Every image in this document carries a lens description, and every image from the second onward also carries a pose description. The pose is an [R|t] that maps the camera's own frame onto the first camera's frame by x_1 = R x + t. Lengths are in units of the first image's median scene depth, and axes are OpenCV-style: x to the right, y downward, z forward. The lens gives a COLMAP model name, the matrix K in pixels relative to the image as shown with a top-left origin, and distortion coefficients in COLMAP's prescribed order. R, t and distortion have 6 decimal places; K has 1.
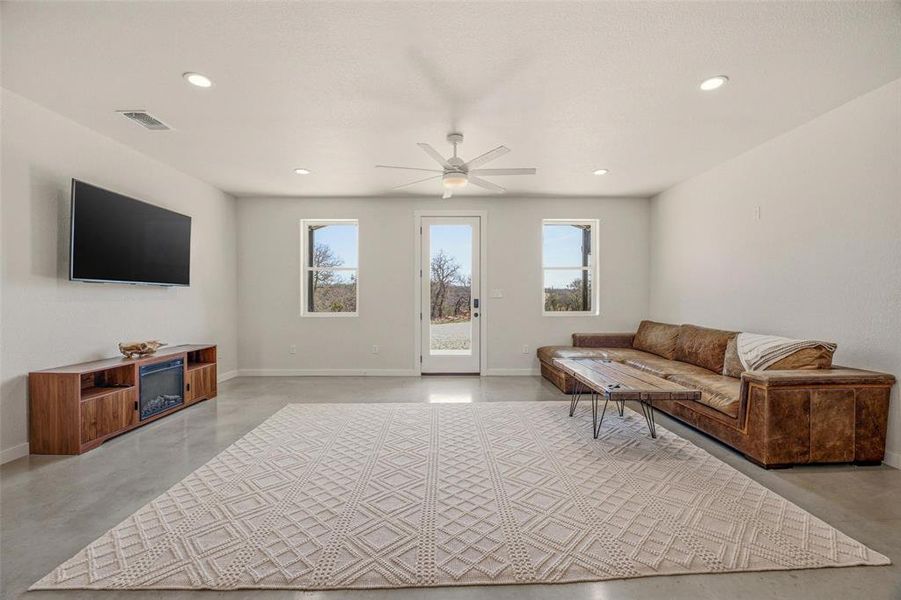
lens RADIAL K [[371.1, 0, 450.5], [0, 371.1, 300.0], [0, 0, 1]] dist [-0.016942, 0.000063]
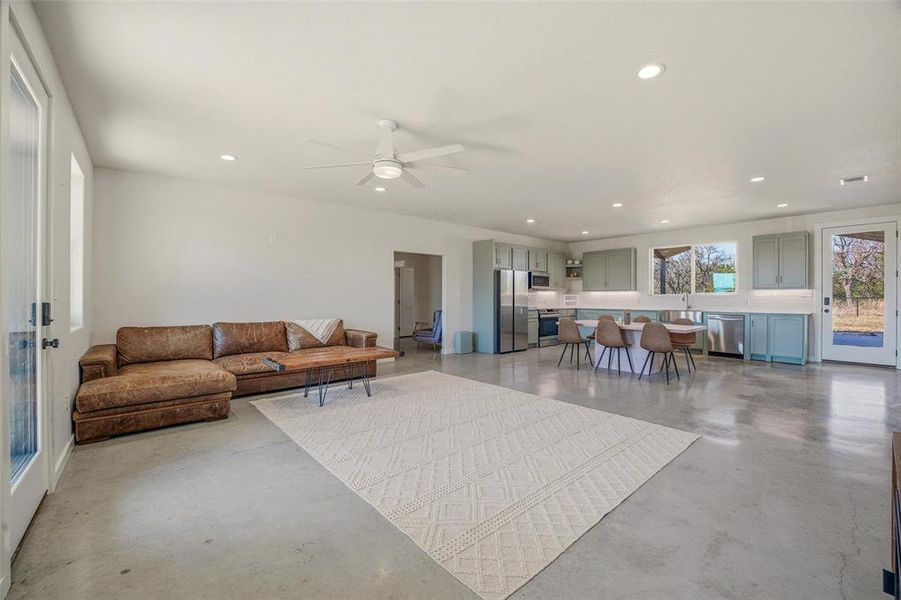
lens RADIAL K [[371.1, 0, 450.5], [0, 371.1, 300.0], [0, 0, 1]] dist [-0.016942, 0.000063]
pose [[-0.633517, -0.009203, 0.773674, -0.757438], [0.005483, 0.999851, 0.016383, -0.015410], [-0.773709, 0.014621, -0.633372, 1.400672]]
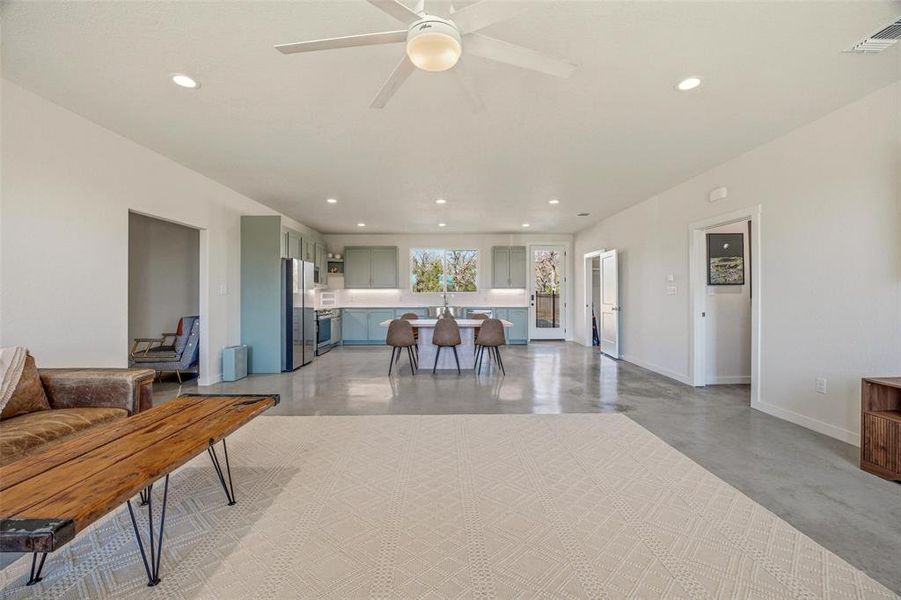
lens RADIAL K [[371.5, 0, 451.3], [0, 371.5, 293.4], [0, 0, 1]] dist [-0.015050, 0.000258]
pose [[-0.999988, -0.000847, 0.004728, -0.004170], [-0.000824, 0.999988, 0.004827, -0.011152], [-0.004732, 0.004823, -0.999977, 1.411928]]
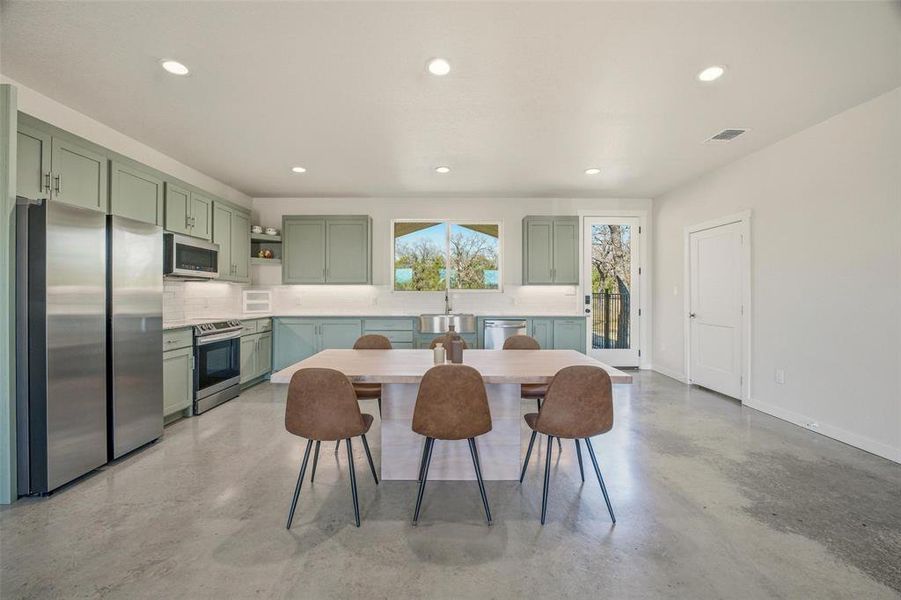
lens RADIAL K [[371.5, 0, 451.3], [0, 371.5, 293.4], [0, 0, 1]] dist [-0.015050, 0.000258]
pose [[-0.999945, -0.003660, 0.009862, 0.016854], [-0.003573, 0.999955, 0.008792, -0.009784], [-0.009894, 0.008756, -0.999913, 0.447404]]
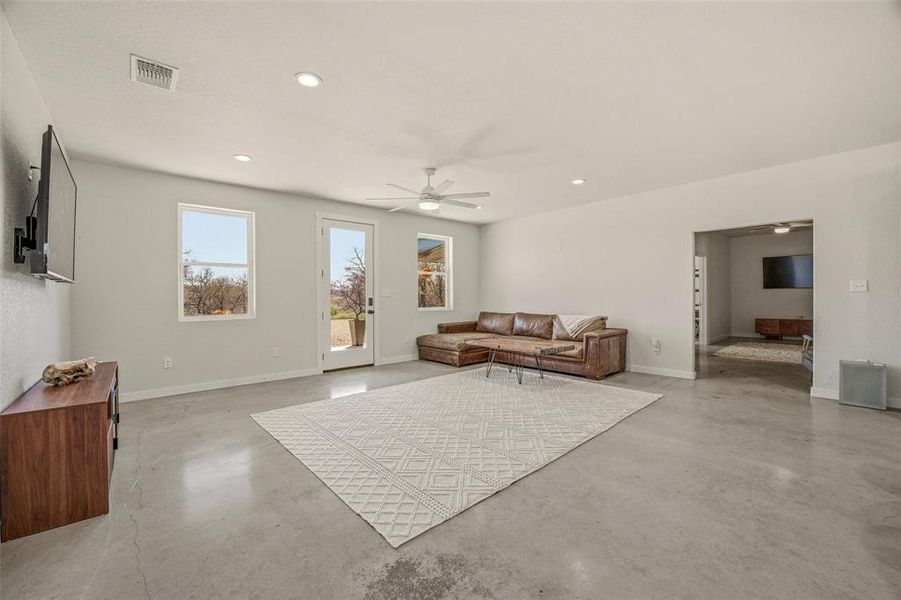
lens RADIAL K [[371.5, 0, 451.3], [0, 371.5, 293.4], [0, 0, 1]] dist [-0.015050, 0.000258]
pose [[0.763114, -0.003870, 0.646253, -0.719130], [0.014128, 0.999843, -0.010695, -0.001179], [-0.646110, 0.017291, 0.763048, -0.018275]]
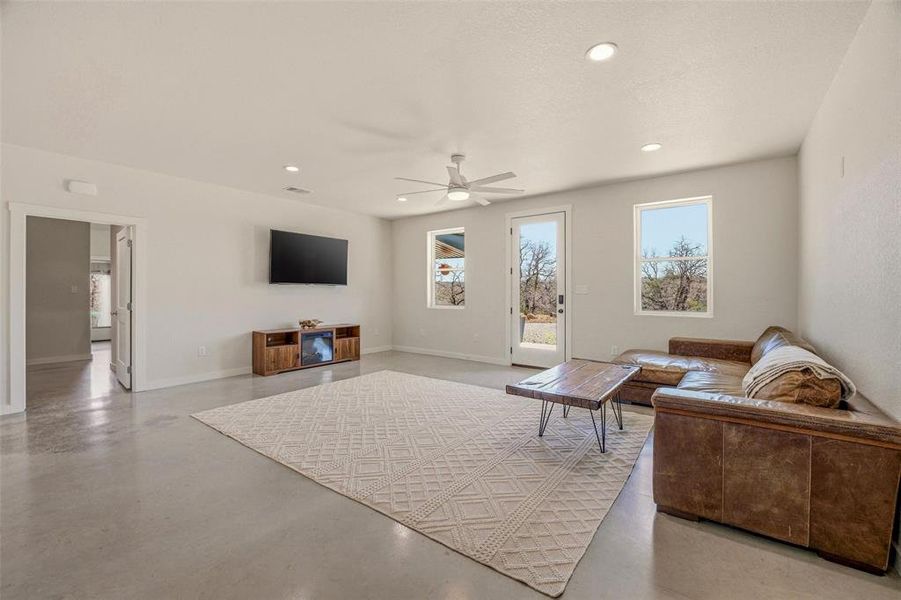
lens RADIAL K [[371.5, 0, 451.3], [0, 371.5, 293.4], [0, 0, 1]] dist [-0.015050, 0.000258]
pose [[0.791689, 0.004205, -0.610910, 0.678486], [-0.007238, 0.999971, -0.002498, -0.004671], [0.610882, 0.006399, 0.791696, 0.056397]]
